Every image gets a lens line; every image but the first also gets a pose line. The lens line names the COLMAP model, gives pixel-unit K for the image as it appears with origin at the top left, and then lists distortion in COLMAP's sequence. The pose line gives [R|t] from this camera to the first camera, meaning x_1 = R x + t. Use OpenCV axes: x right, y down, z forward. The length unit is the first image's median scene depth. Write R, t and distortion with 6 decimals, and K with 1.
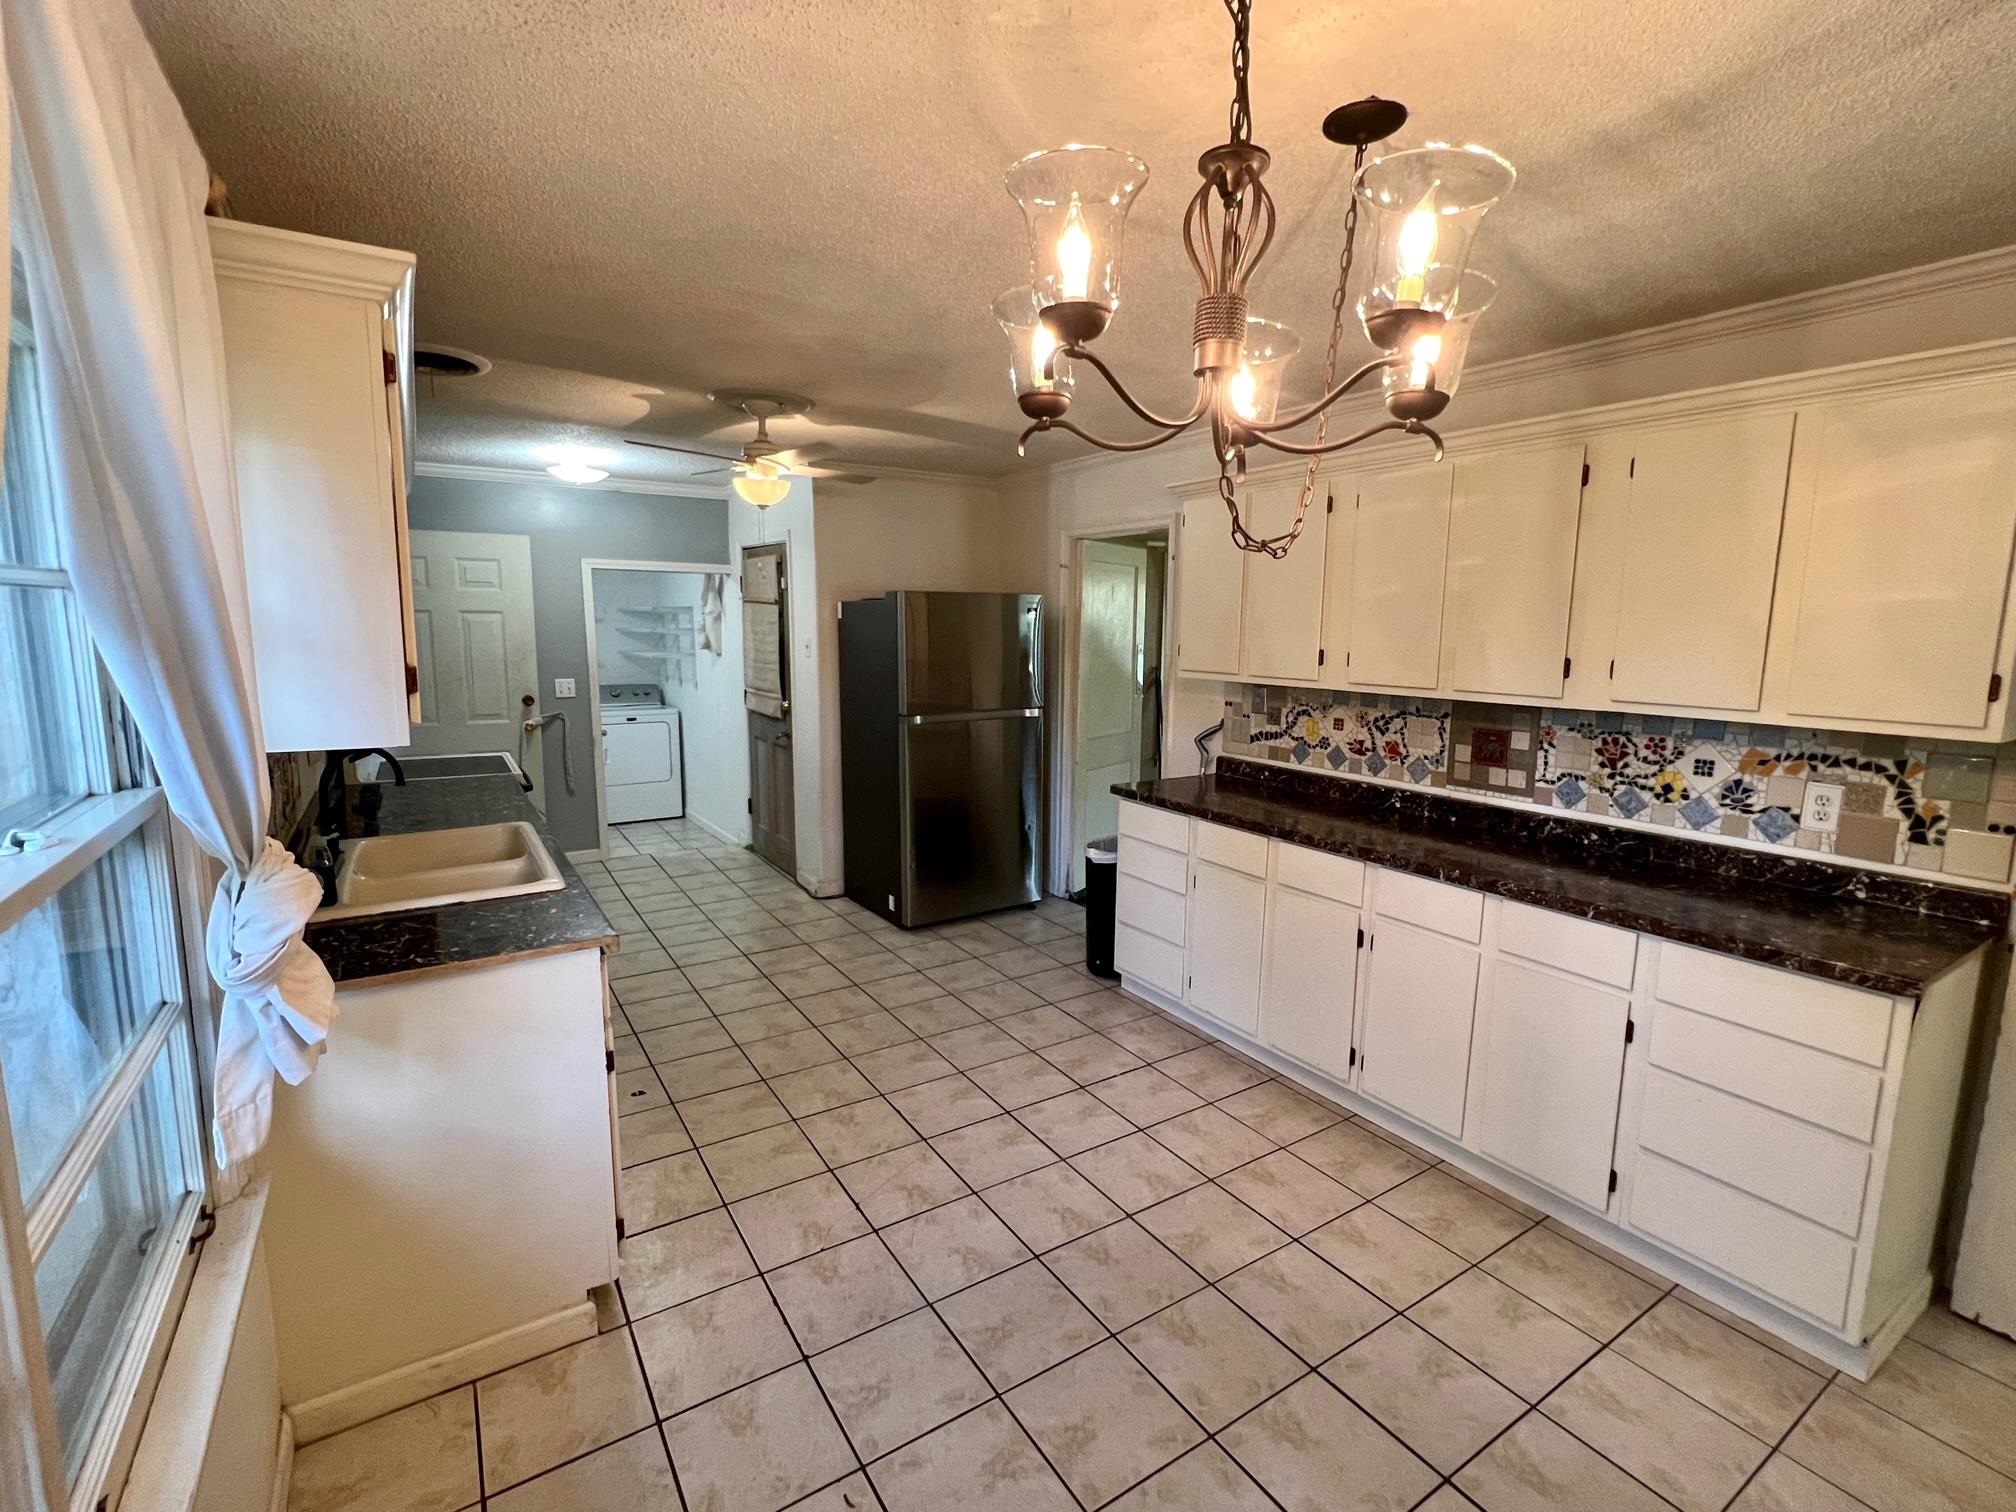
lens RADIAL K [[913.0, 0, 997.7], [0, 913.0, 751.9], [0, 0, 1]] dist [-0.004388, -0.000326]
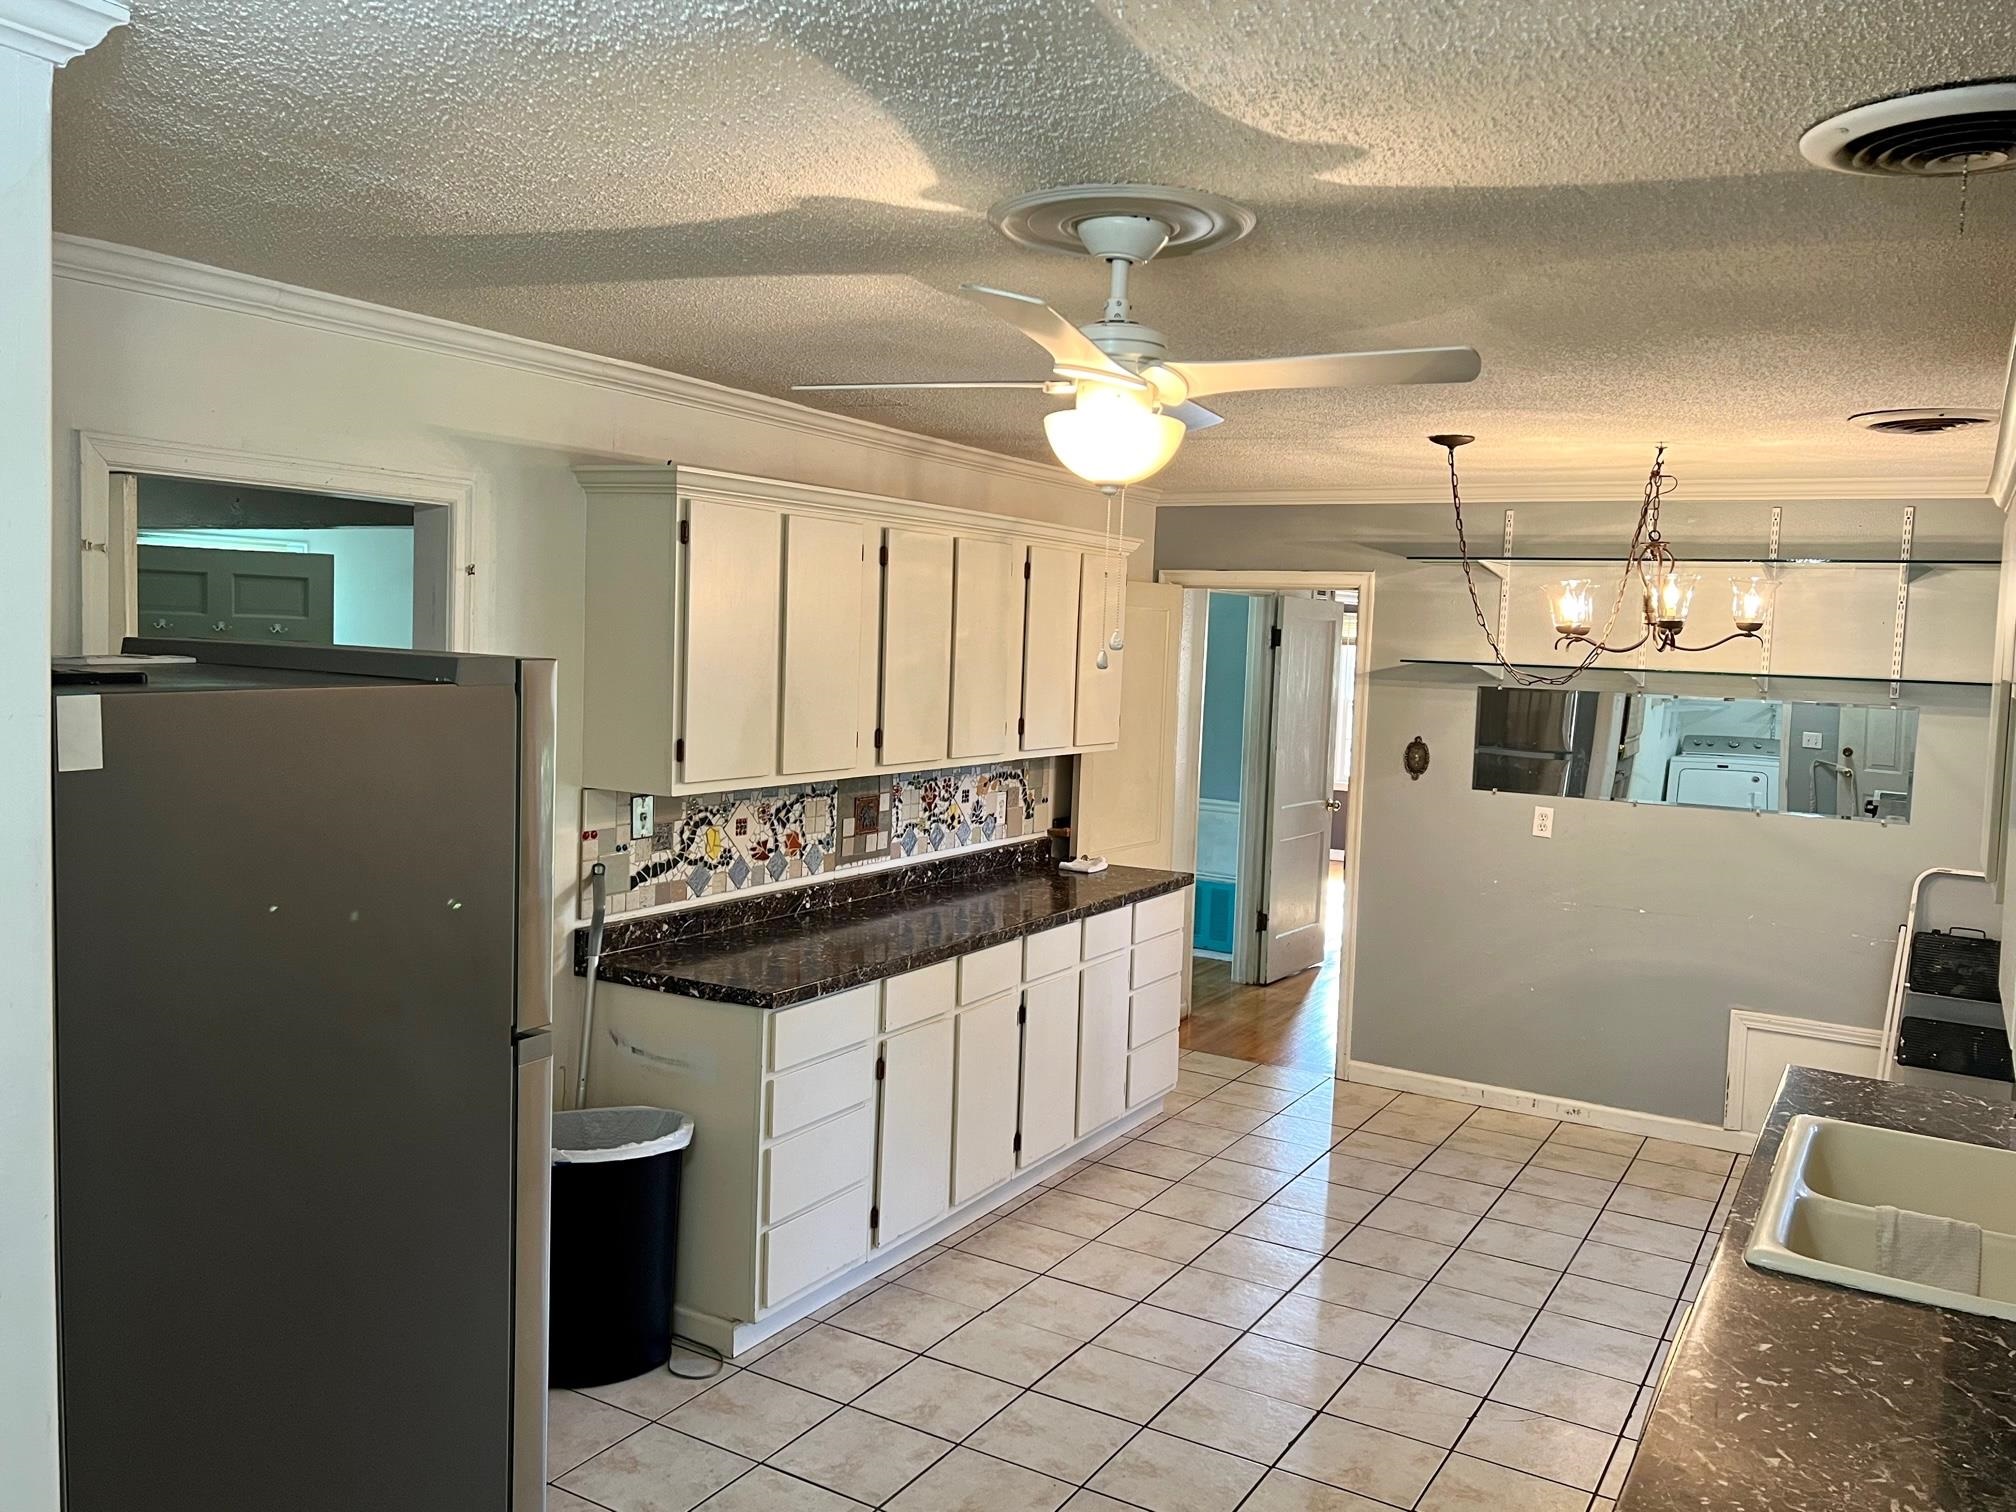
lens RADIAL K [[1540.6, 0, 1003.4], [0, 1540.6, 750.3], [0, 0, 1]] dist [0.011357, 0.009060]
pose [[-0.445479, -0.092235, 0.890529, -0.901142], [0.091116, 0.984844, 0.147583, -0.279523], [-0.890644, 0.146887, -0.430323, 1.461235]]
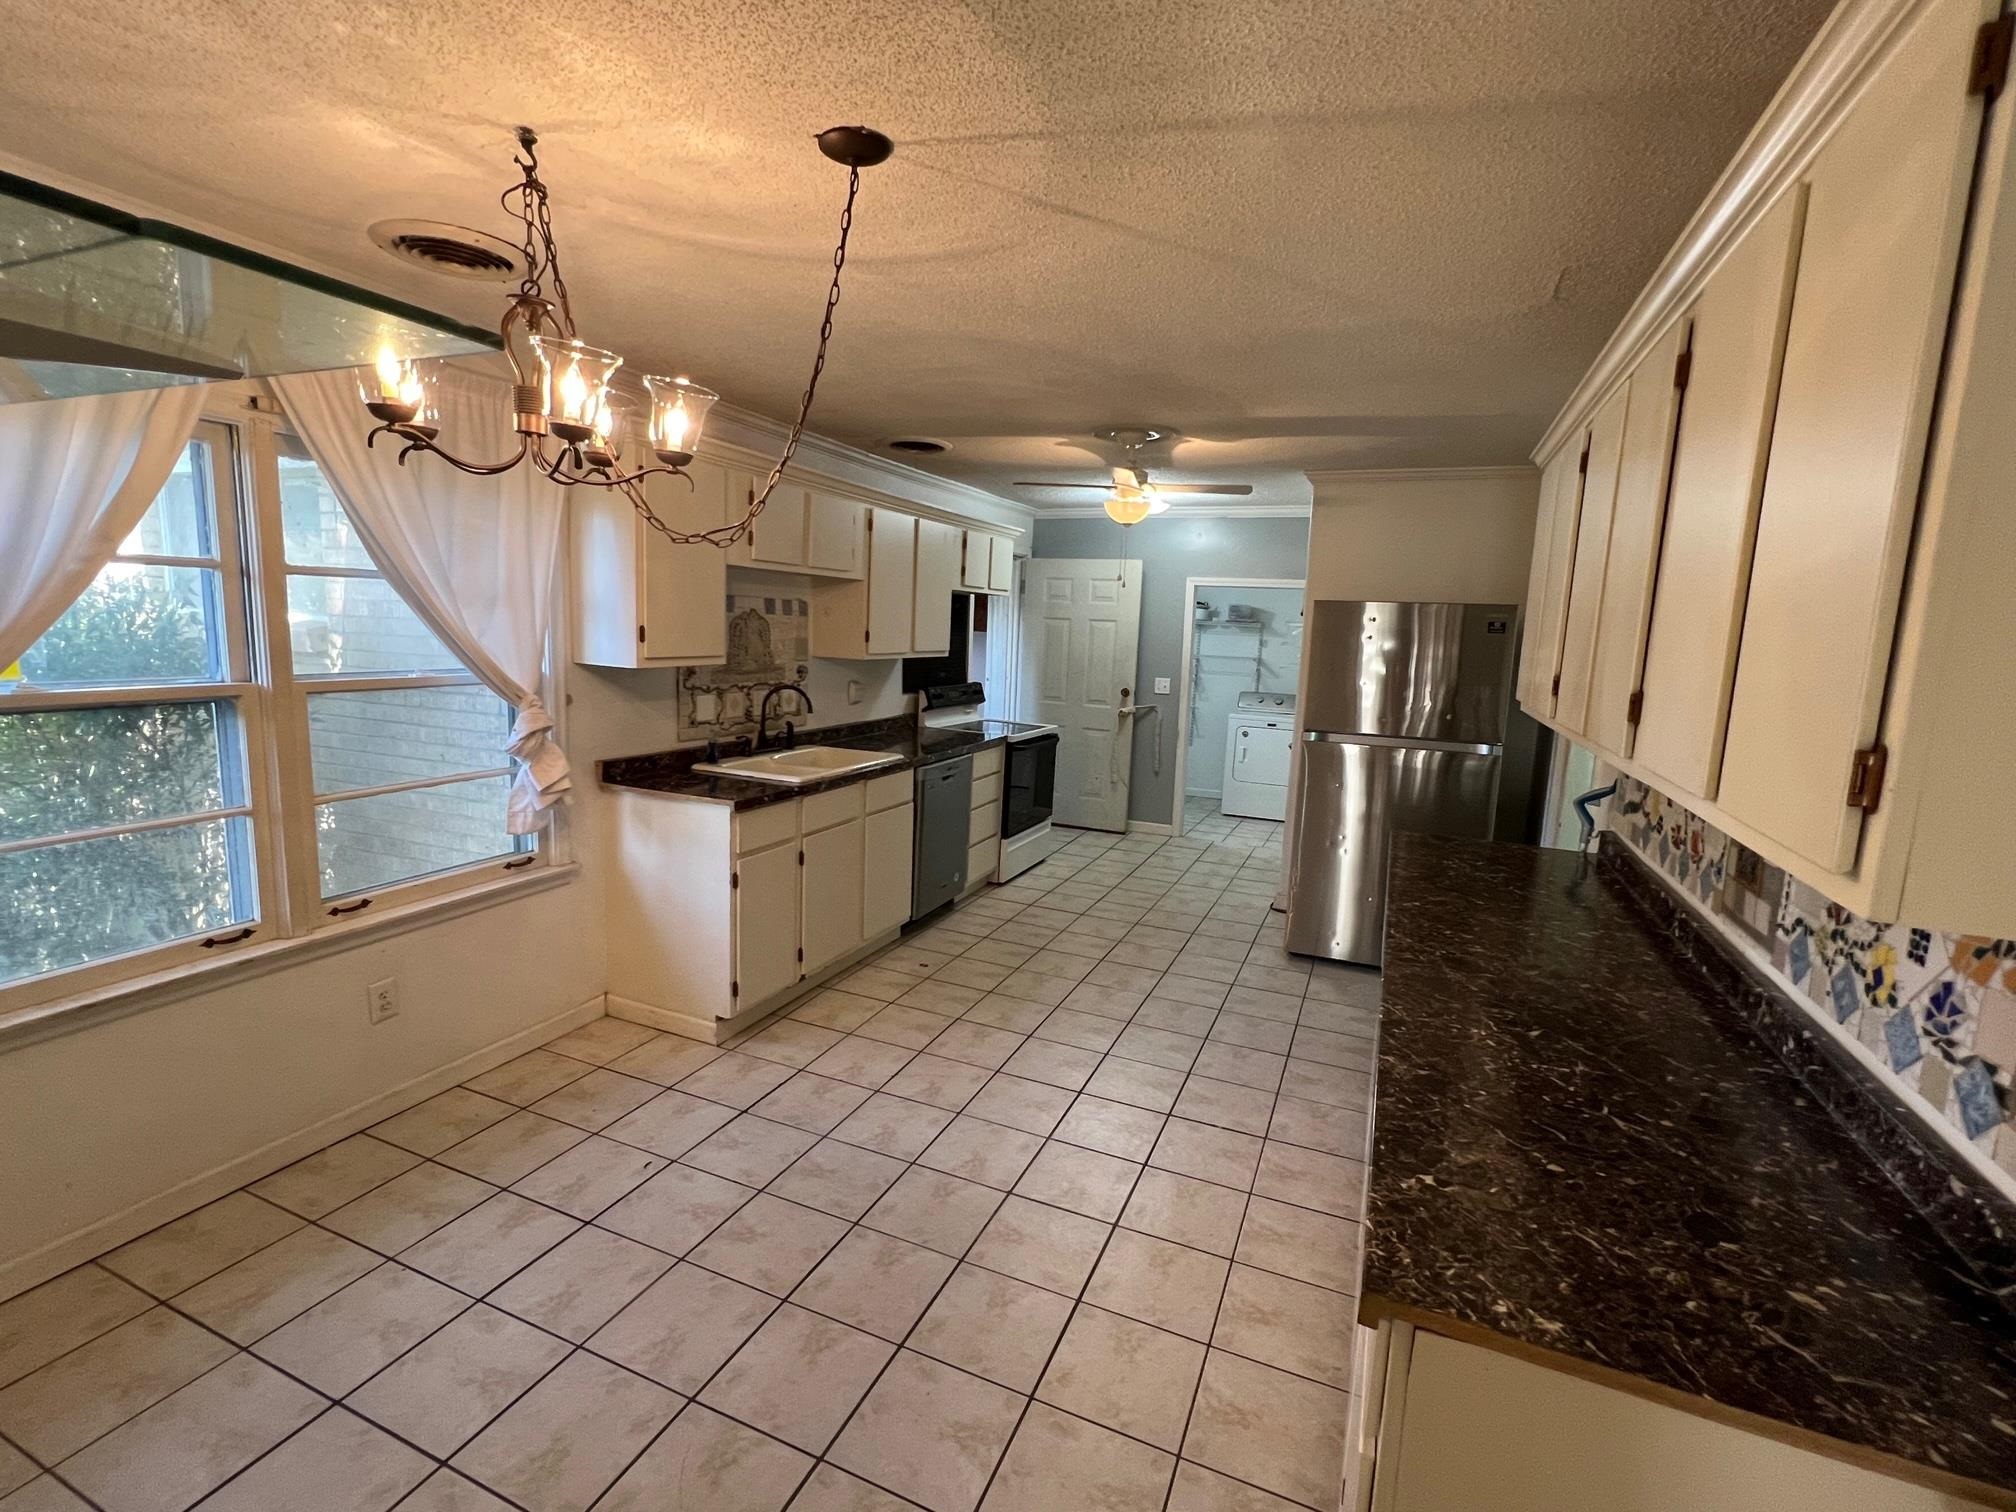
lens RADIAL K [[913.0, 0, 1004.7], [0, 913.0, 753.0], [0, 0, 1]] dist [-0.004388, -0.000326]
pose [[0.560845, 0.131365, -0.817432, 0.691967], [-0.153844, 0.986672, 0.053009, -0.025621], [0.813501, 0.096027, 0.573580, 0.270231]]
